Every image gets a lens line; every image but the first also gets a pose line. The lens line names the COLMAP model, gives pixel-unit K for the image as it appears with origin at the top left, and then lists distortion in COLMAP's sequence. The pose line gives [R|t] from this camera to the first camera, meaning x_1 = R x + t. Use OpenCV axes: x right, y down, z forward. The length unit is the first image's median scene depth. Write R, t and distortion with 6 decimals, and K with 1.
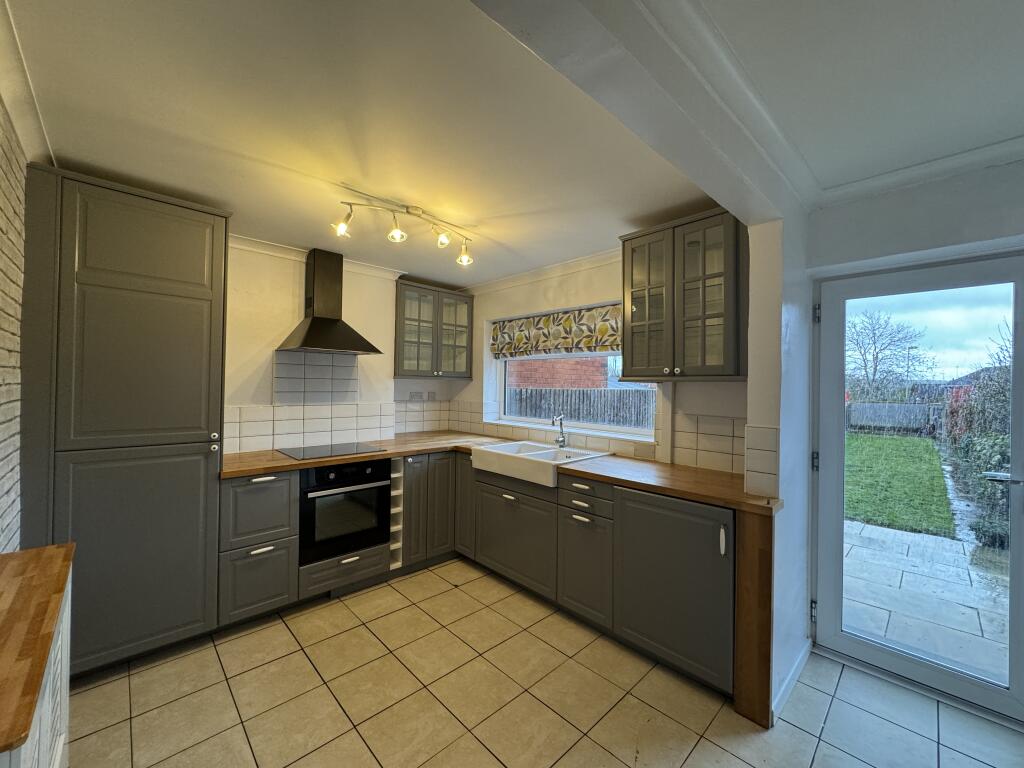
lens RADIAL K [[407.4, 0, 510.0], [0, 407.4, 383.5], [0, 0, 1]] dist [-0.004673, 0.000547]
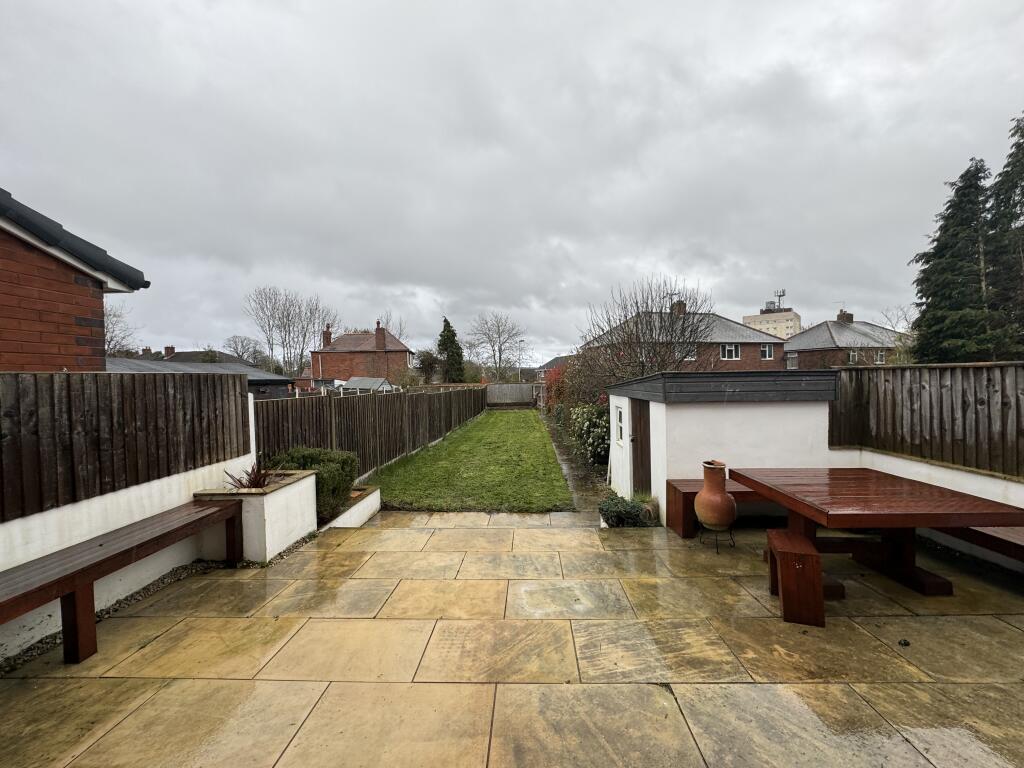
lens RADIAL K [[407.4, 0, 510.8], [0, 407.4, 386.2], [0, 0, 1]] dist [-0.004673, 0.000547]
pose [[0.722992, -0.046559, 0.689285, 0.728999], [0.027451, 0.998875, 0.038677, 0.066307], [-0.690310, -0.009041, 0.723457, 0.947972]]
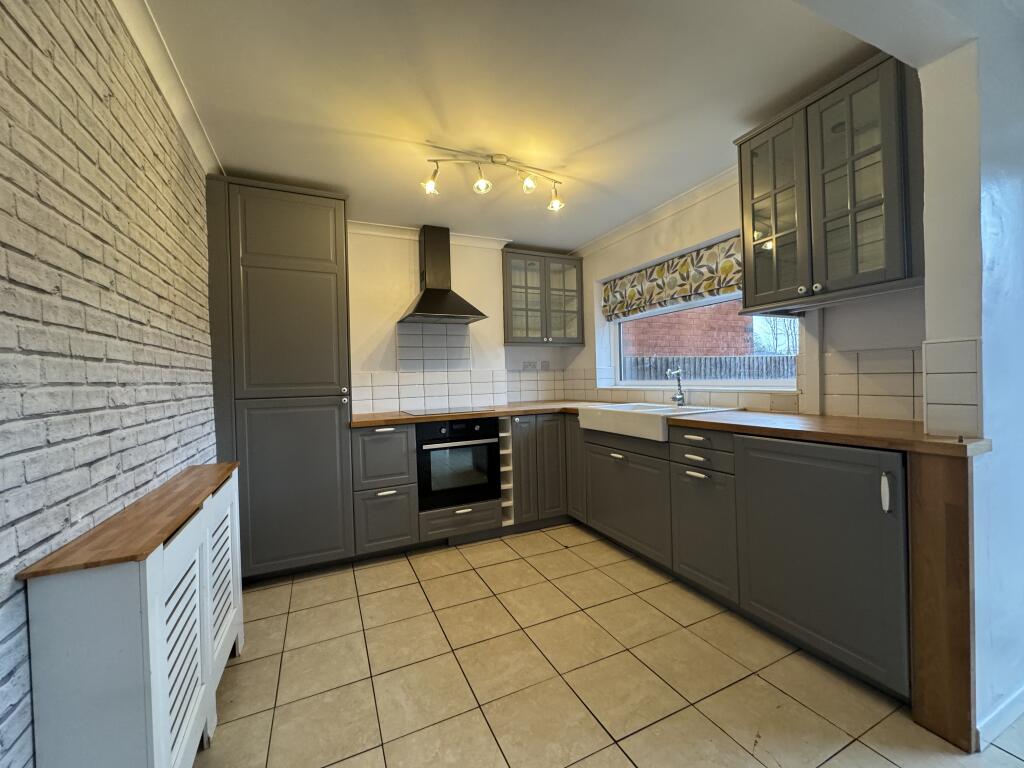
lens RADIAL K [[407.4, 0, 510.7], [0, 407.4, 383.3], [0, 0, 1]] dist [-0.004673, 0.000547]
pose [[0.944857, -0.039376, -0.325108, 0.088305], [0.045080, 0.998933, 0.010031, 0.107121], [0.324366, -0.024133, 0.945624, 0.051783]]
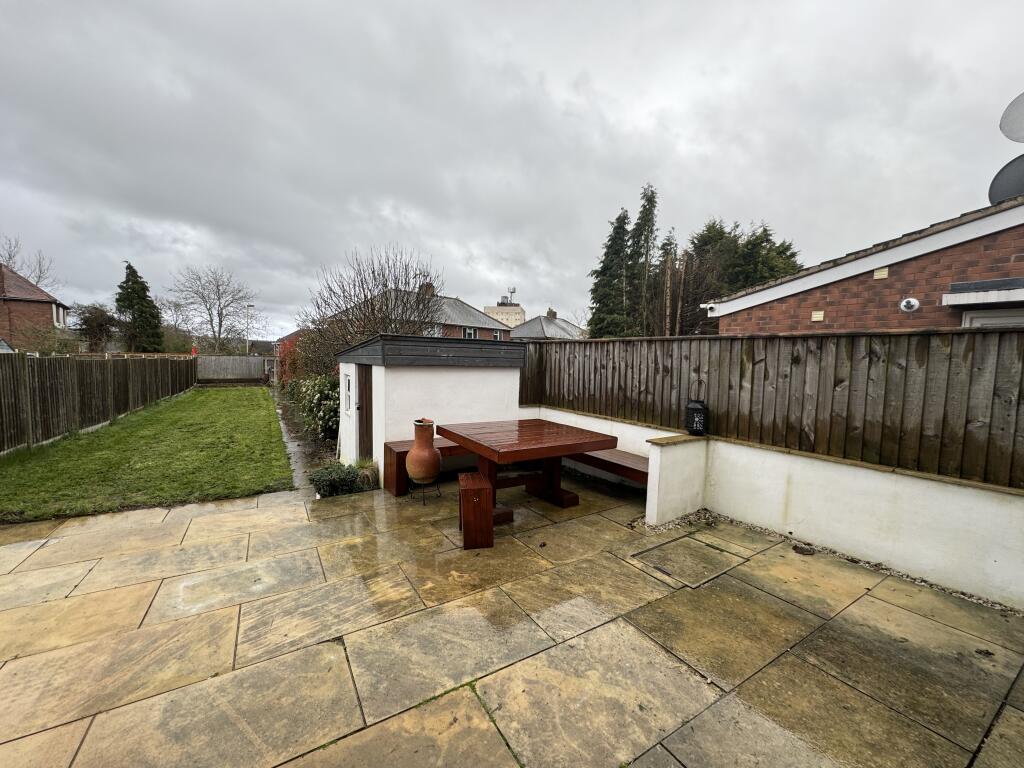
lens RADIAL K [[407.4, 0, 510.1], [0, 407.4, 385.2], [0, 0, 1]] dist [-0.004673, 0.000547]
pose [[0.224062, -0.078791, 0.971385, 0.847172], [-0.025491, 0.995912, 0.086661, 0.147945], [-0.974242, -0.044179, 0.221137, 0.838072]]
